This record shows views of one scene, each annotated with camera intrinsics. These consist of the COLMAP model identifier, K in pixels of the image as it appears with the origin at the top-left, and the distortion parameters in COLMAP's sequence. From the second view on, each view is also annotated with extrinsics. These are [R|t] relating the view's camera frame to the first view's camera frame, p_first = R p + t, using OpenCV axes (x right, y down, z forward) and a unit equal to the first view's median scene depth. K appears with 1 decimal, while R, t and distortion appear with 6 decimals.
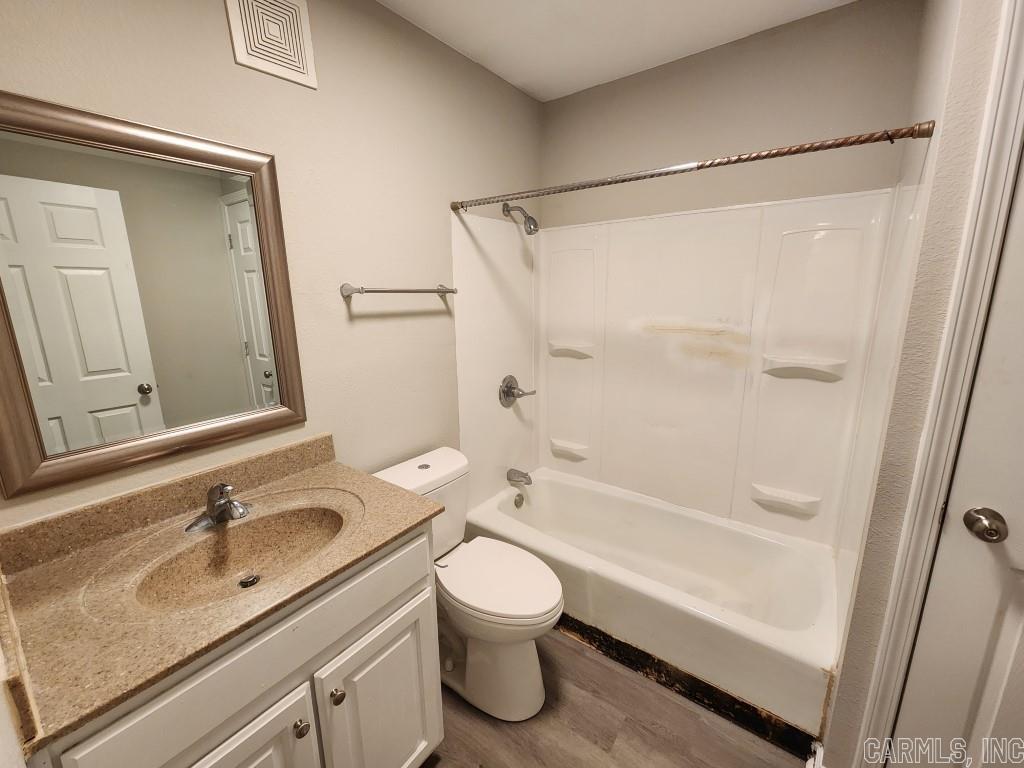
lens RADIAL K [[421.5, 0, 504.5], [0, 421.5, 382.6], [0, 0, 1]] dist [0.000395, -0.001047]
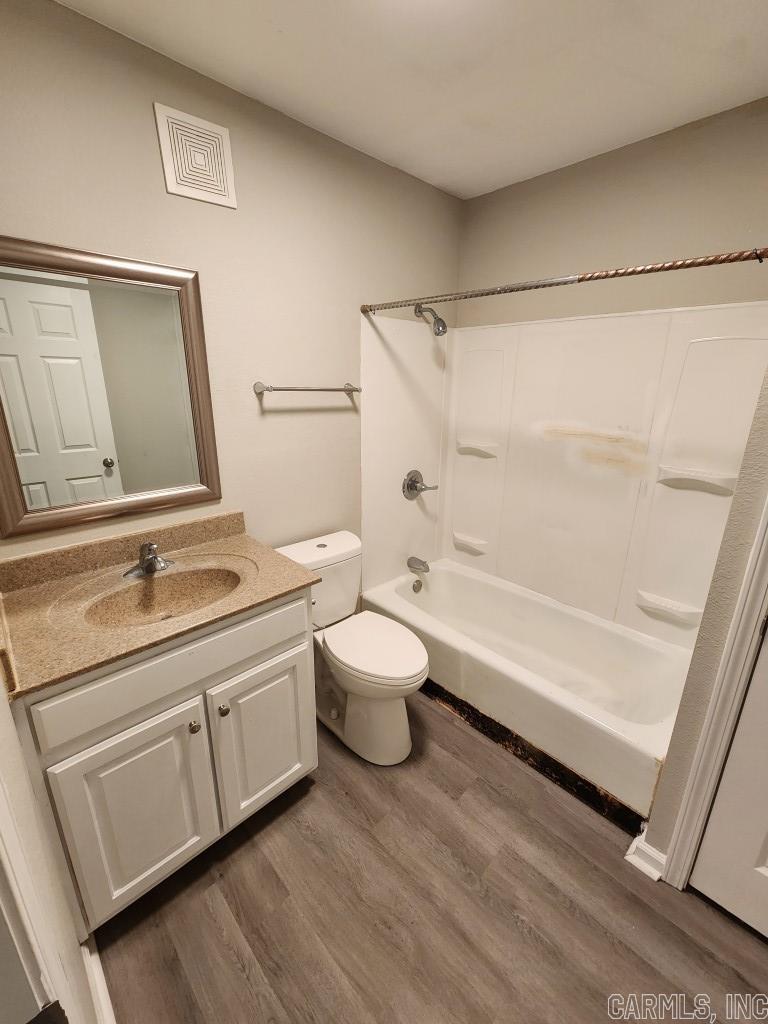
lens RADIAL K [[421.5, 0, 387.6], [0, 421.5, 505.3], [0, 0, 1]] dist [0.000395, -0.001047]
pose [[0.988052, 0.070932, -0.136827, 0.149895], [-0.060502, 0.995042, 0.078942, -0.012038], [0.141748, -0.069721, 0.987444, -0.107495]]
